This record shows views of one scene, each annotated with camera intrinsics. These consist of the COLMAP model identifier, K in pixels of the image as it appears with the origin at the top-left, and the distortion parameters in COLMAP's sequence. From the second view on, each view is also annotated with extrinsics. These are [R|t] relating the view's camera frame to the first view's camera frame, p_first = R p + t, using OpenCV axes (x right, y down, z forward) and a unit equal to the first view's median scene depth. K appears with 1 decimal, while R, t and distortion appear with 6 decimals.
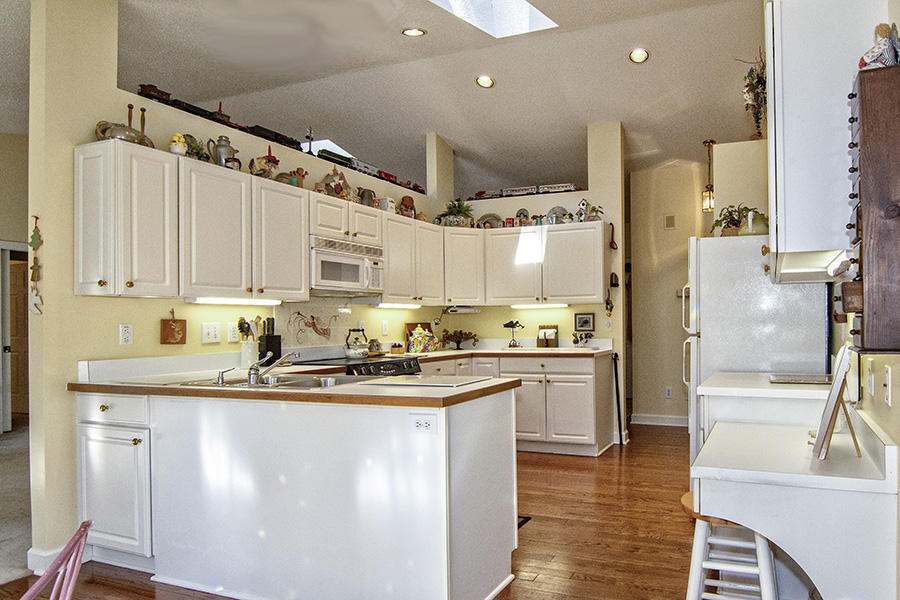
lens RADIAL K [[454.6, 0, 449.9], [0, 454.6, 317.3], [0, 0, 1]] dist [-0.000073, -0.012070]
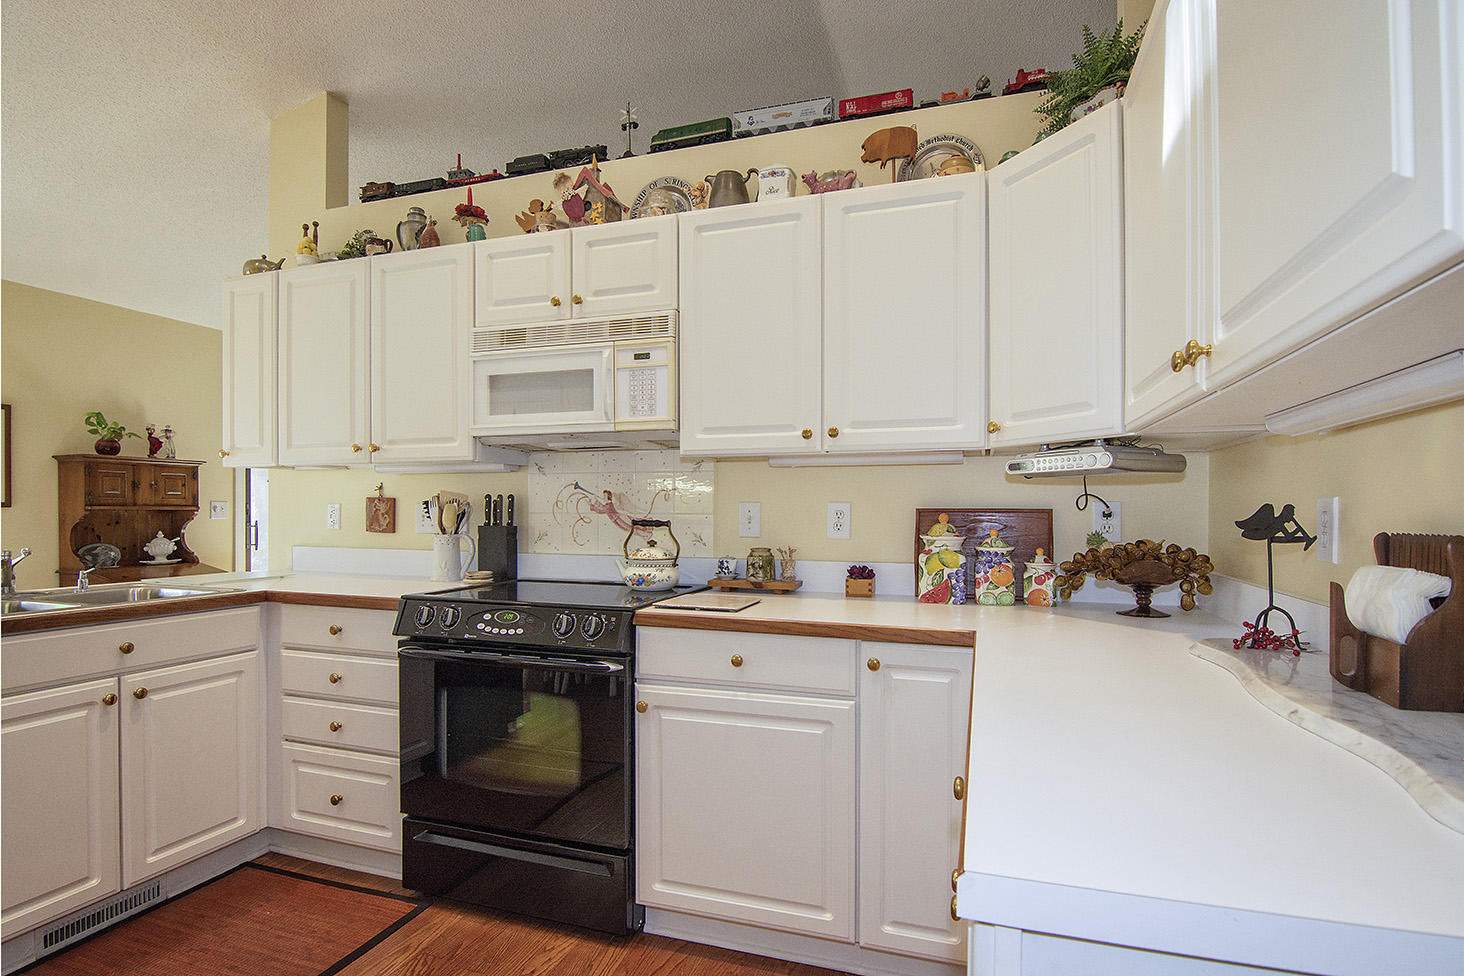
lens RADIAL K [[687.8, 0, 733.3], [0, 687.8, 502.3], [0, 0, 1]] dist [-0.001232, -0.011633]
pose [[0.296185, 0.002469, -0.955127, 0.449203], [0.002261, 0.999992, 0.003286, 0.007423], [0.955128, -0.003133, 0.296177, 0.933310]]
